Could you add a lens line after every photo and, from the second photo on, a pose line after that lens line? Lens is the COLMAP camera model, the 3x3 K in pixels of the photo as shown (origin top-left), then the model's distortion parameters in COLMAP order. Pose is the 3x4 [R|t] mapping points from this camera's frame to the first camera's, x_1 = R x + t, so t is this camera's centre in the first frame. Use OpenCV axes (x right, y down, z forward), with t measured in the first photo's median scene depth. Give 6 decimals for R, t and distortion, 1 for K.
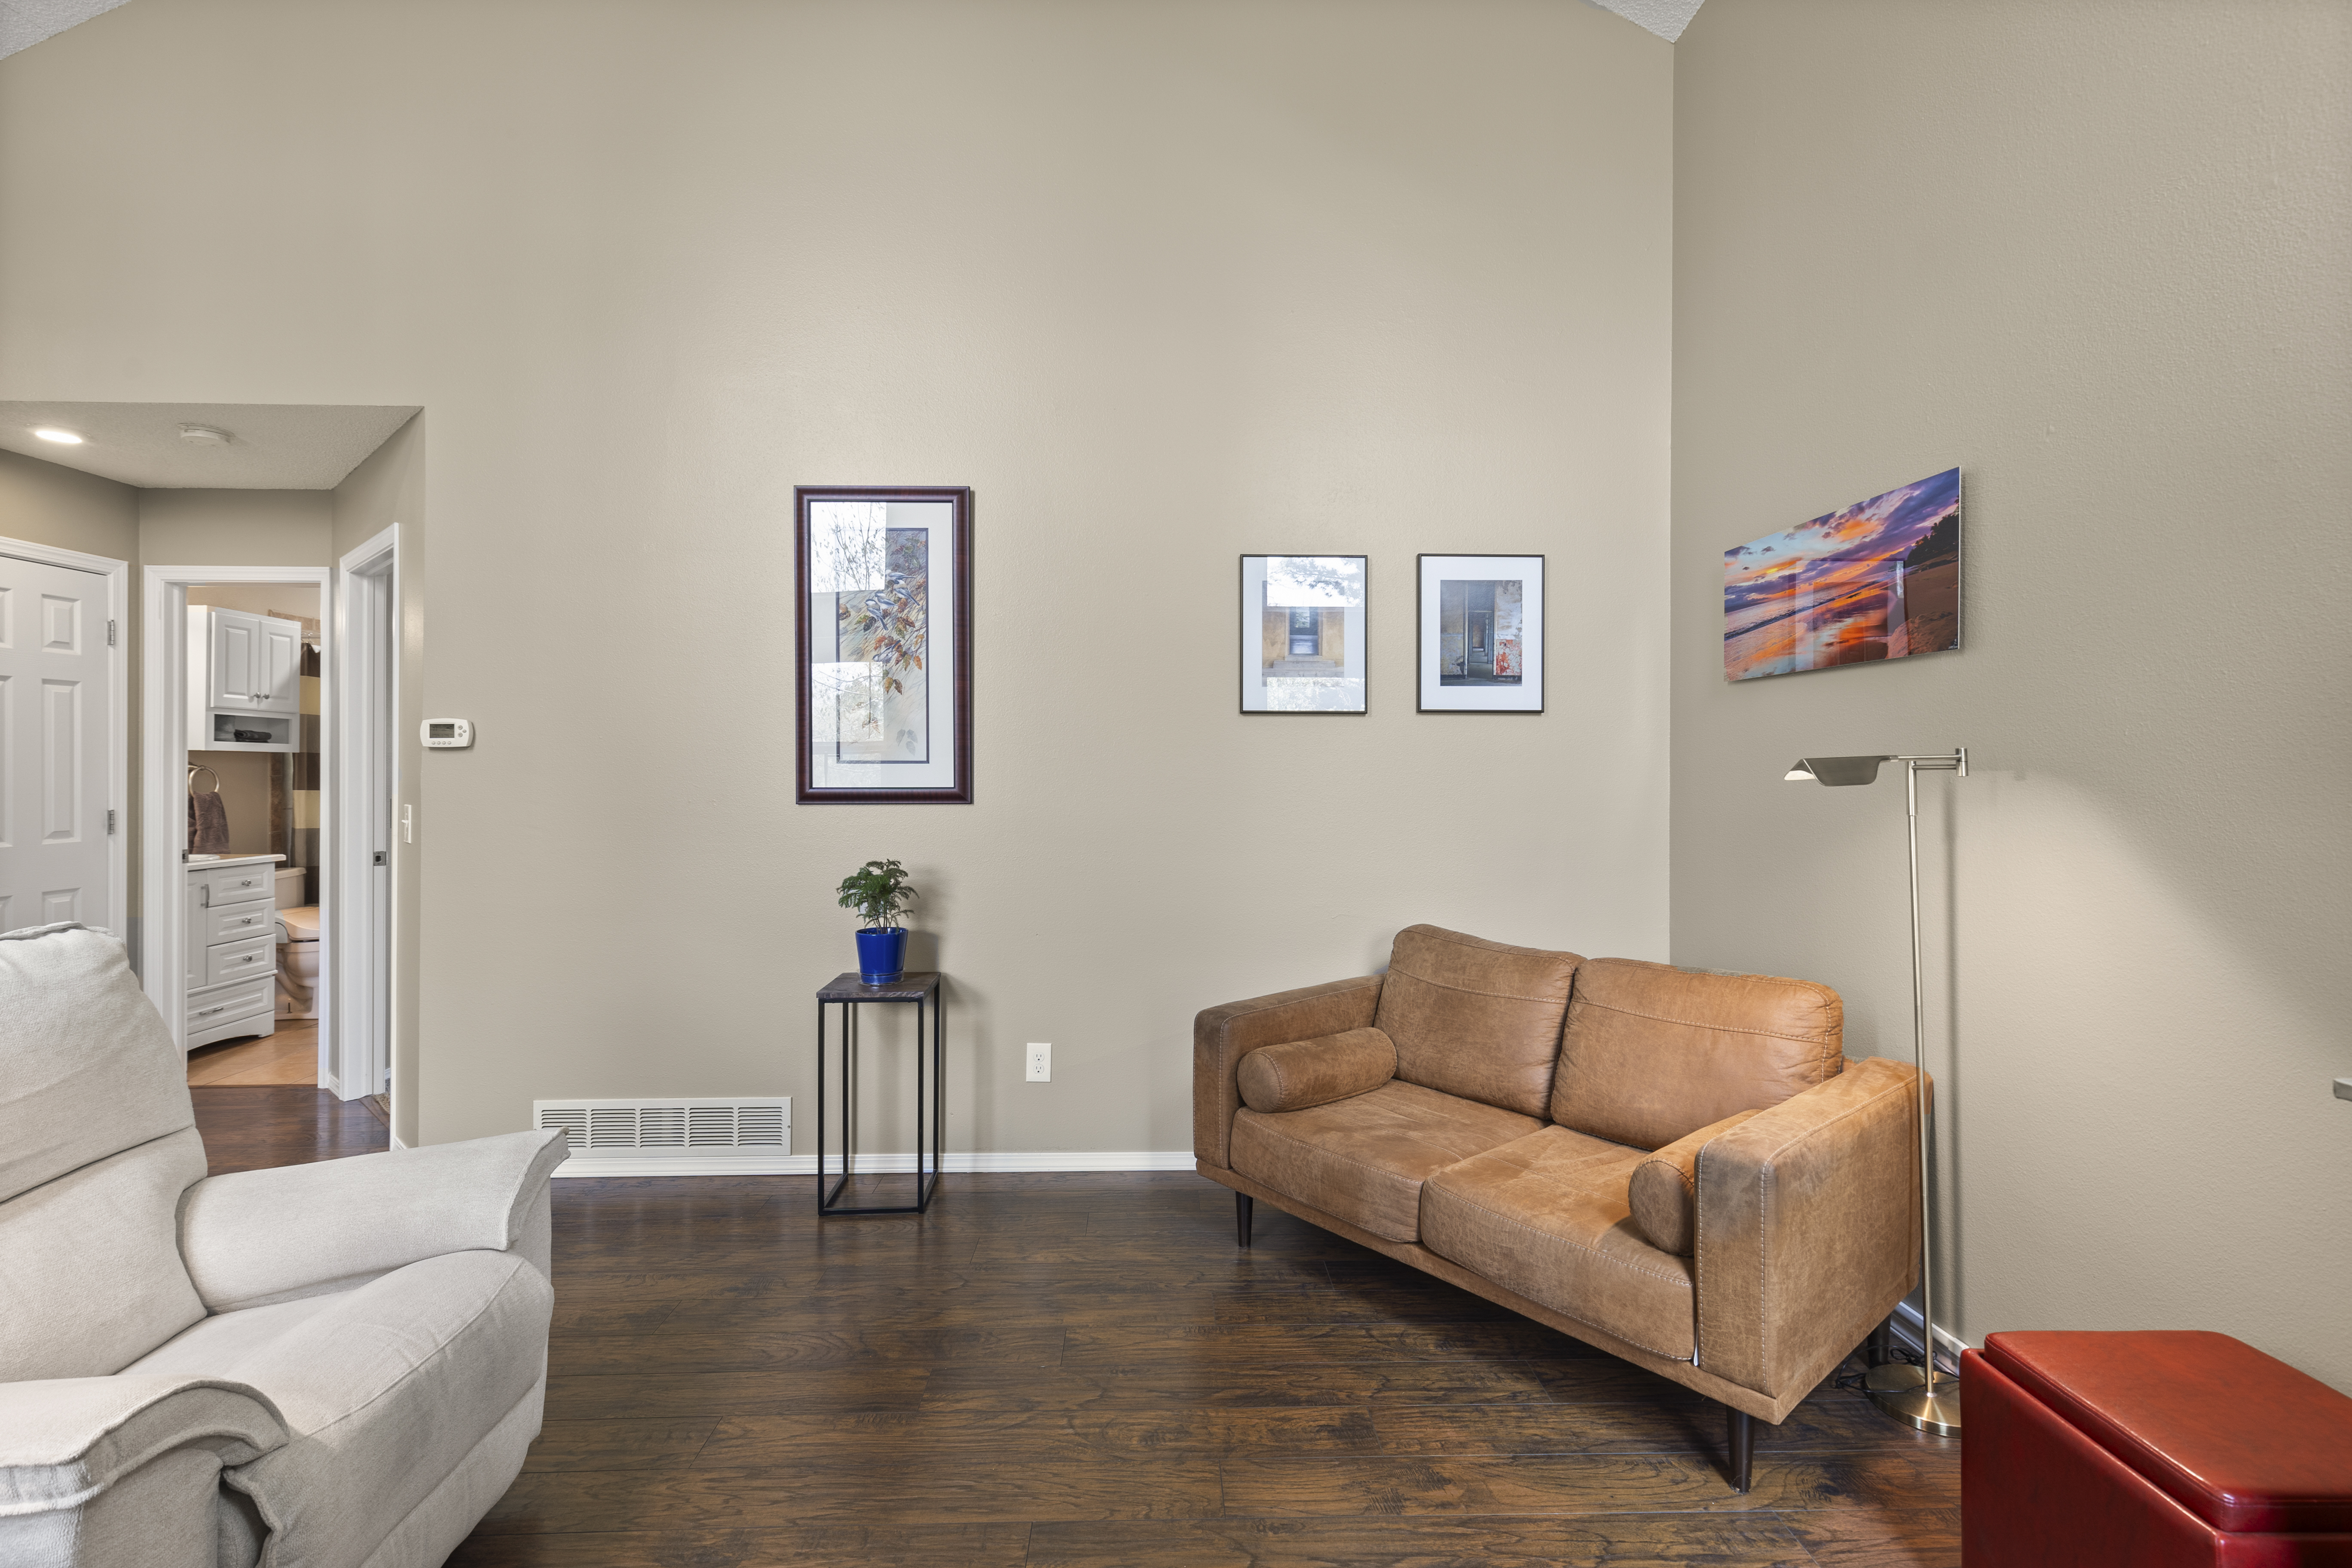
lens RADIAL K [[1067.3, 0, 1176.8], [0, 1067.3, 768.6], [0, 0, 1]] dist [0.006609, -0.001538]
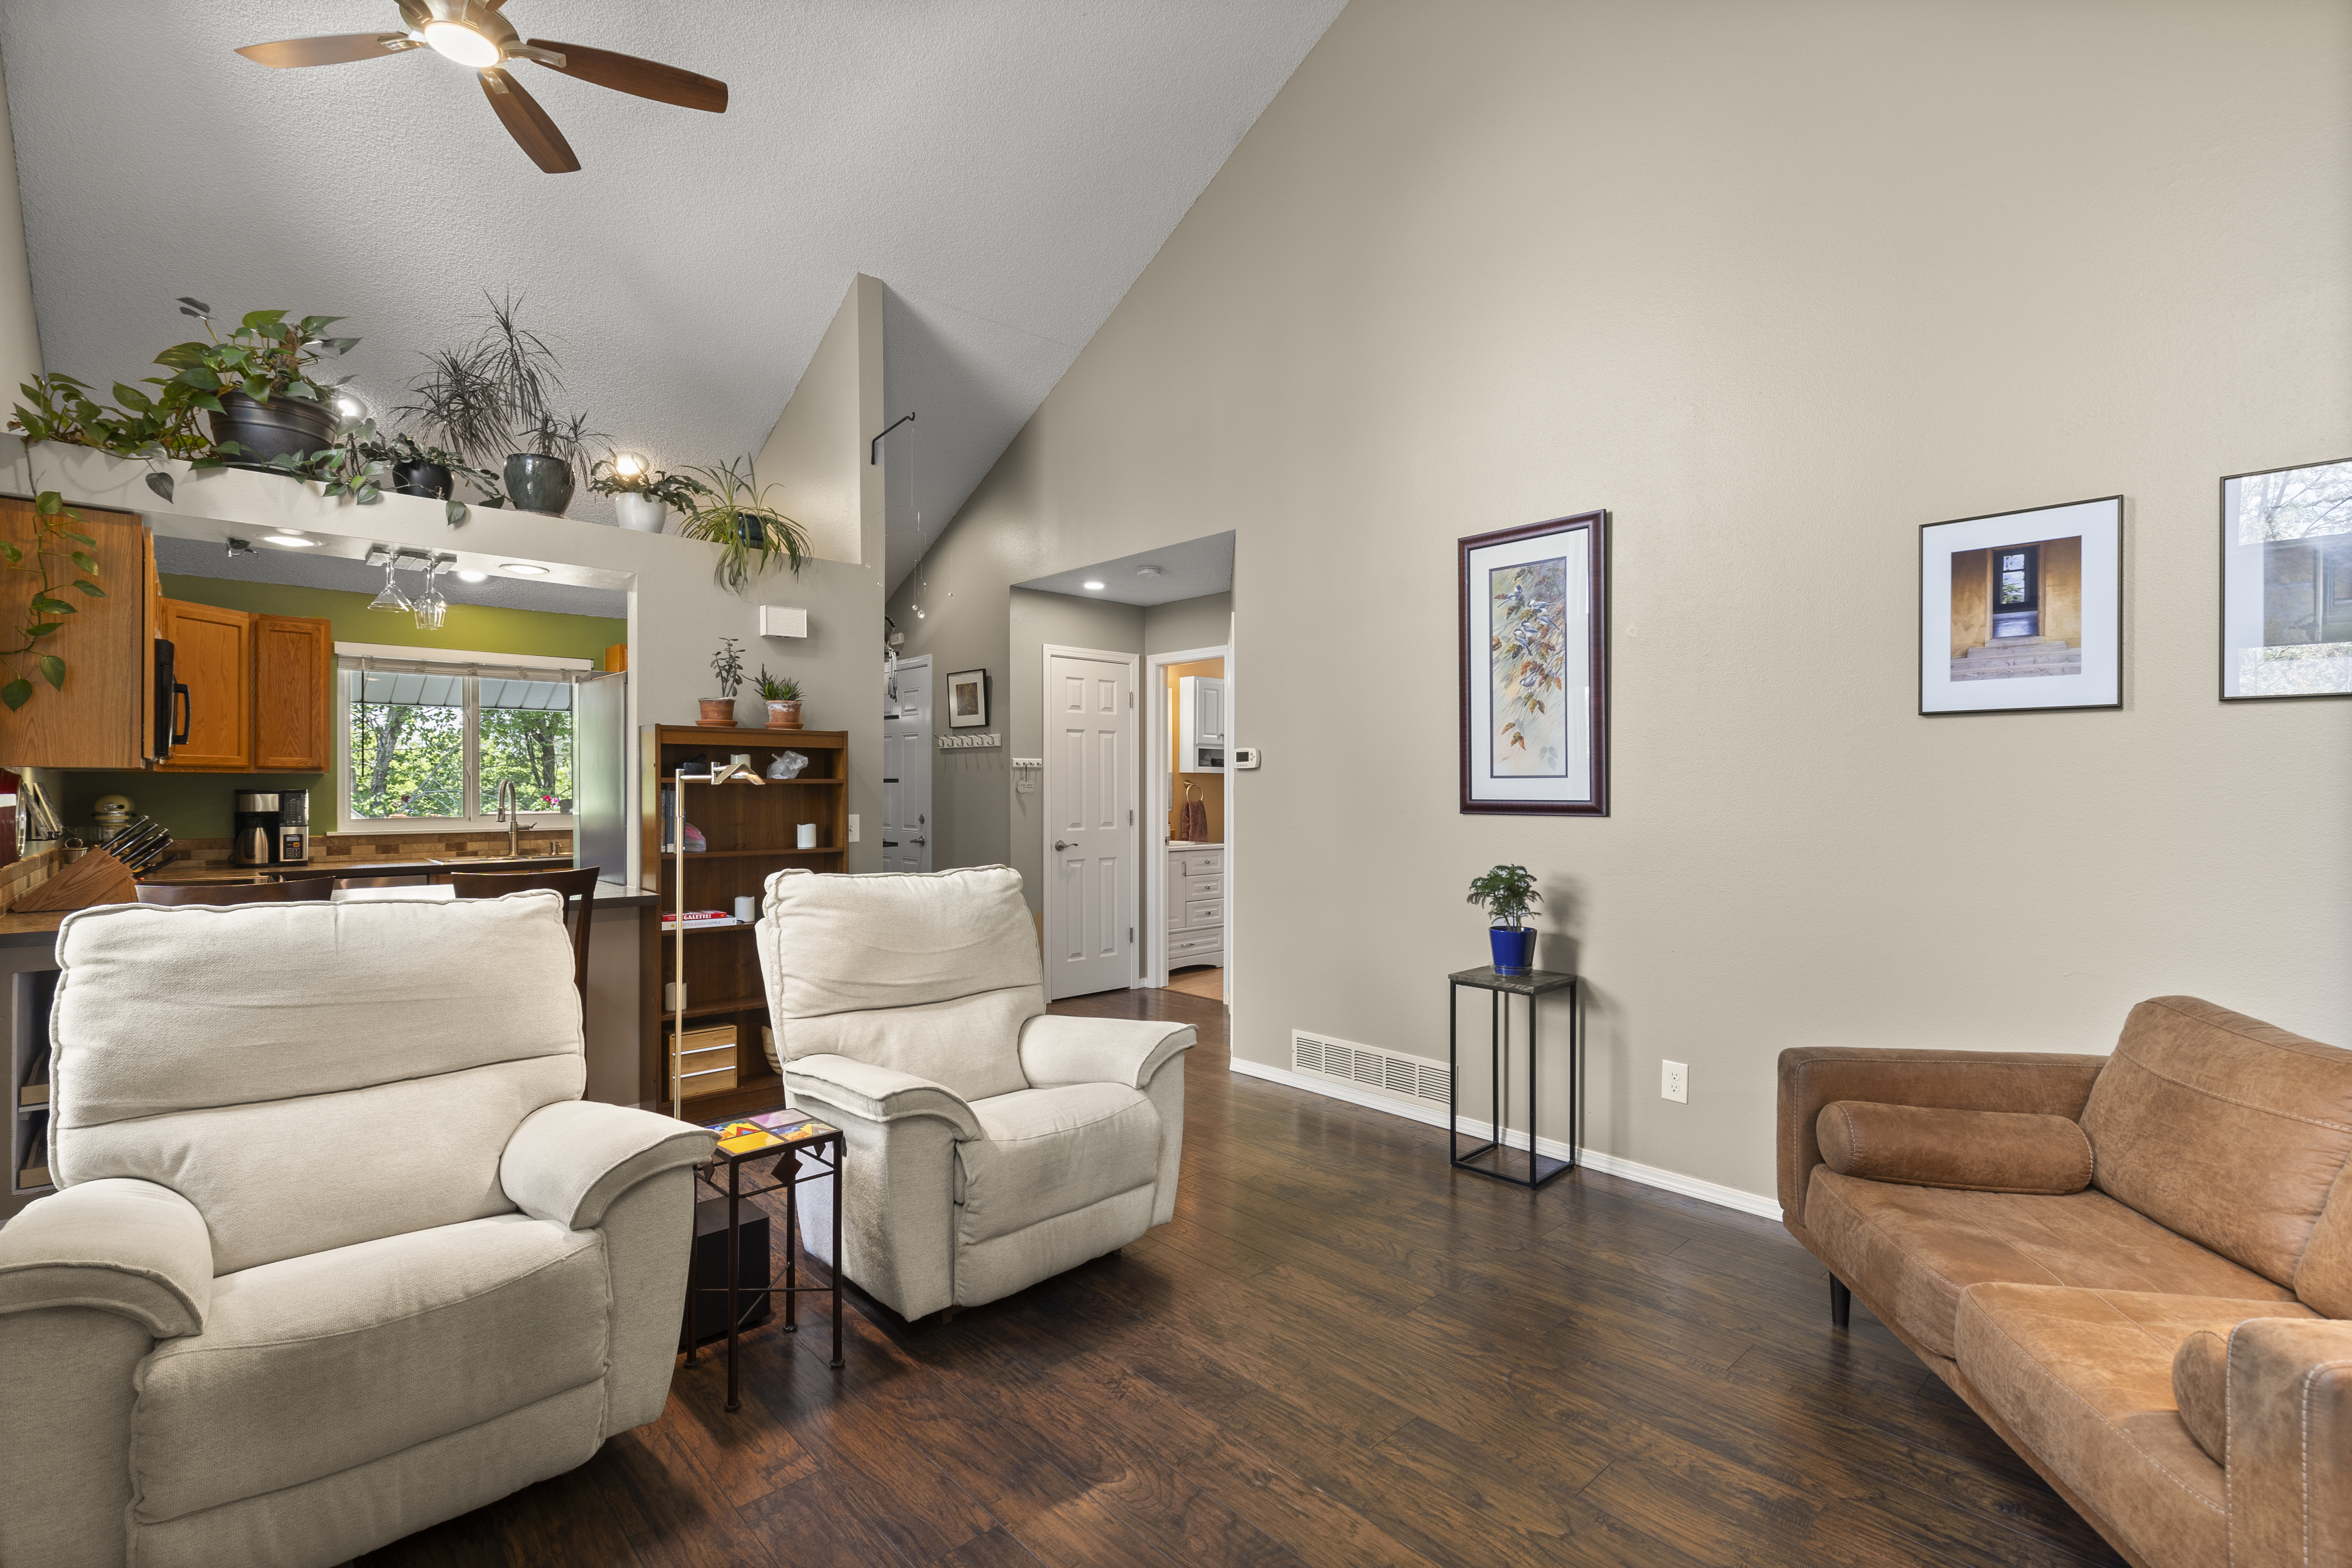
lens RADIAL K [[1053.1, 0, 1178.5], [0, 1053.1, 792.1], [0, 0, 1]] dist [0.000585, -0.001015]
pose [[0.657935, 0.004400, -0.753062, 0.304629], [-0.000753, 0.999986, 0.005185, 0.004471], [0.753074, -0.002844, 0.657929, 0.019166]]
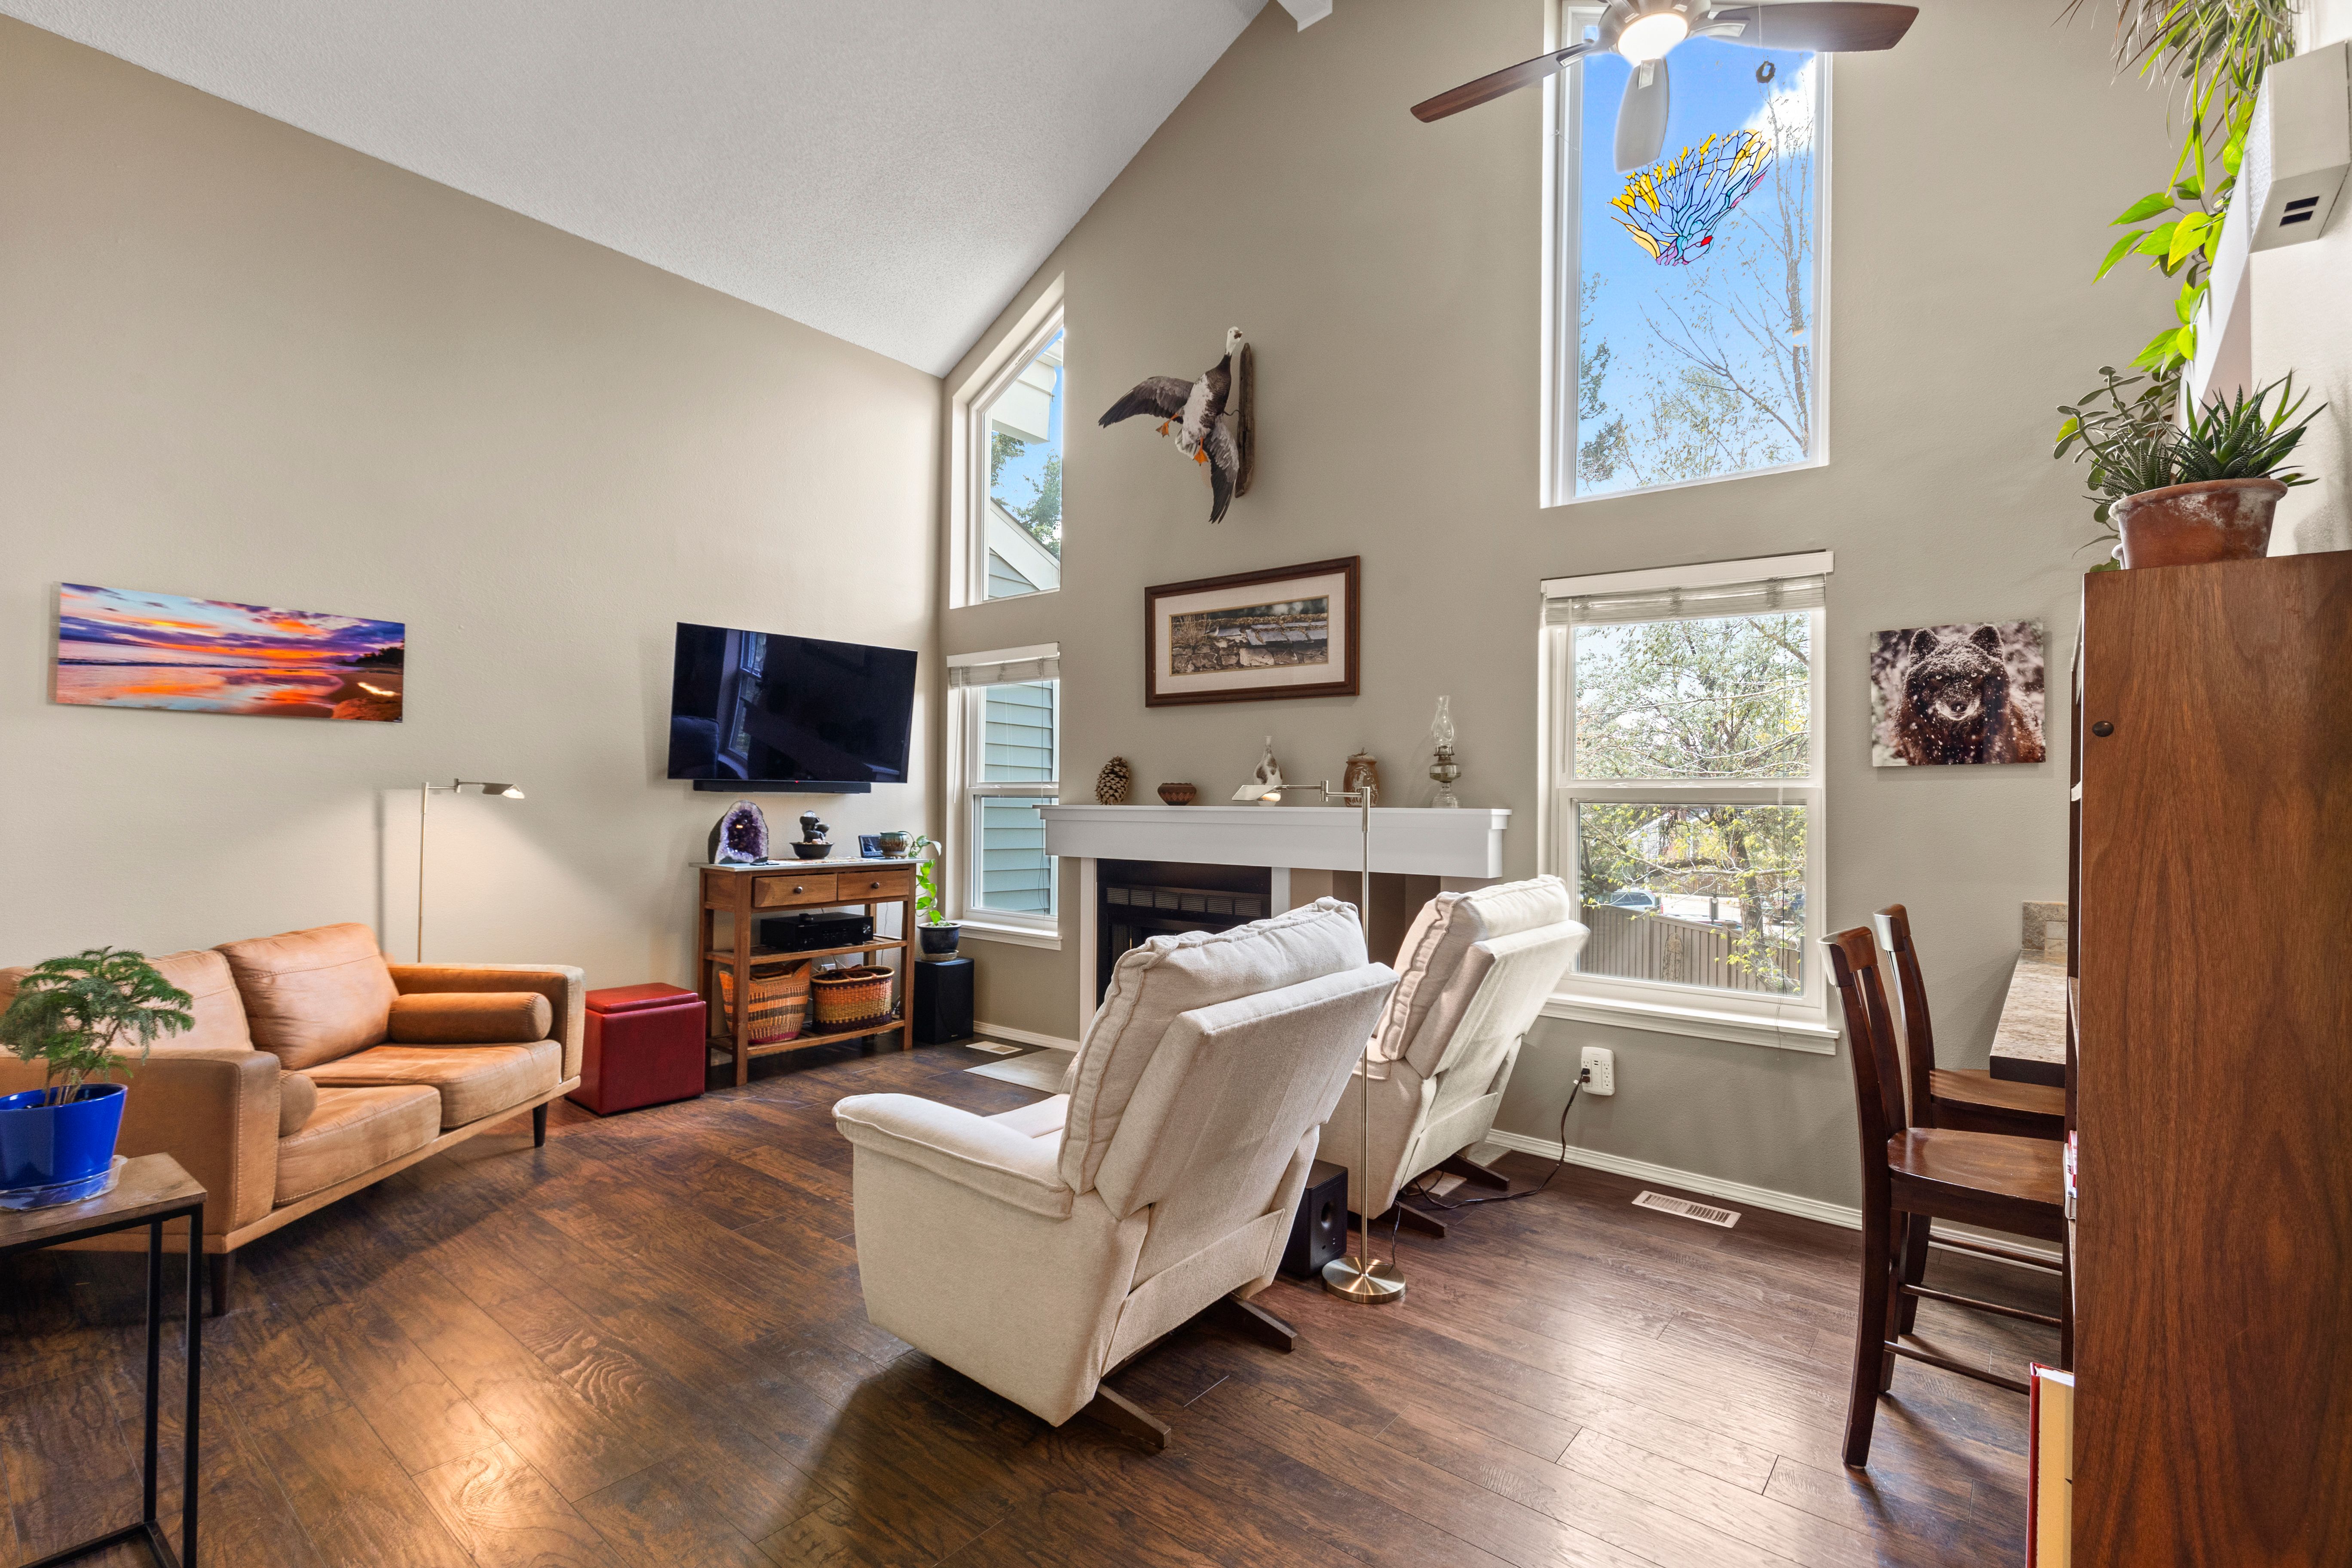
lens RADIAL K [[1070.5, 0, 1180.5], [0, 1070.5, 784.2], [0, 0, 1]] dist [-0.003928, -0.001077]
pose [[-0.755697, 0.000298, 0.654921, -0.972854], [-0.011923, 0.999828, -0.014213, 0.002550], [-0.654813, -0.018549, -0.755563, 0.993512]]
